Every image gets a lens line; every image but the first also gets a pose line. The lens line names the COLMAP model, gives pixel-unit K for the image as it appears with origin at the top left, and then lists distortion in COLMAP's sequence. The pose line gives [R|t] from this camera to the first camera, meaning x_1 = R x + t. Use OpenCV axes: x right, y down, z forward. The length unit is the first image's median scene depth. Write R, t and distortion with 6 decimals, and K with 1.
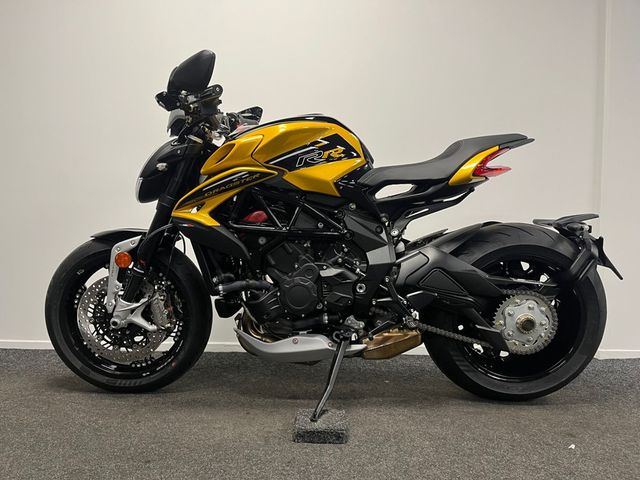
lens RADIAL K [[486.8, 0, 320.0], [0, 486.8, 240.0], [0, 0, 1]] dist [0.021275, -0.006048]
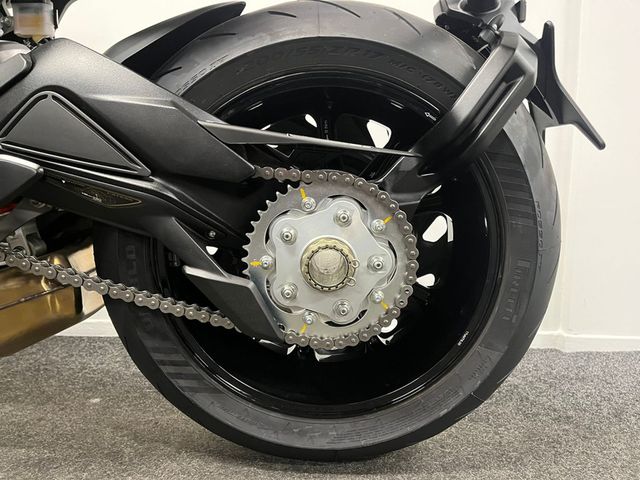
lens RADIAL K [[486.8, 0, 320.0], [0, 486.8, 240.0], [0, 0, 1]] dist [0.021275, -0.006048]
pose [[0.999937, 0.011169, 0.000943, 0.424330], [-0.011198, 0.999086, 0.041256, 0.142293], [-0.000482, -0.041264, 0.999148, 0.661377]]
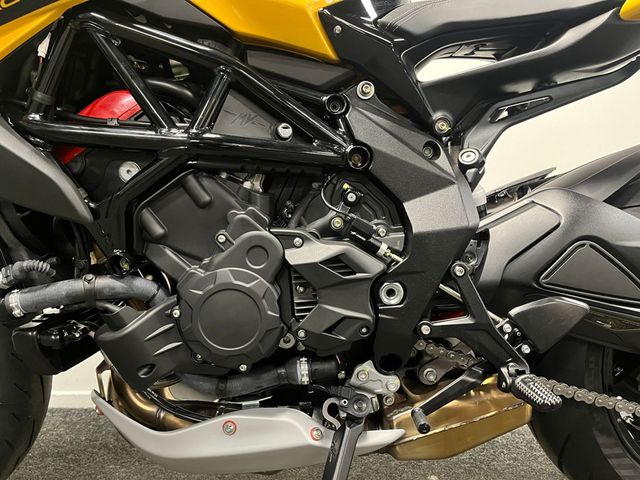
lens RADIAL K [[486.8, 0, 320.0], [0, 486.8, 240.0], [0, 0, 1]] dist [0.021275, -0.006048]
pose [[0.999670, -0.015451, 0.020543, 0.018792], [0.015570, 0.999863, -0.005665, 0.056571], [-0.020453, 0.005983, 0.999773, 0.603343]]
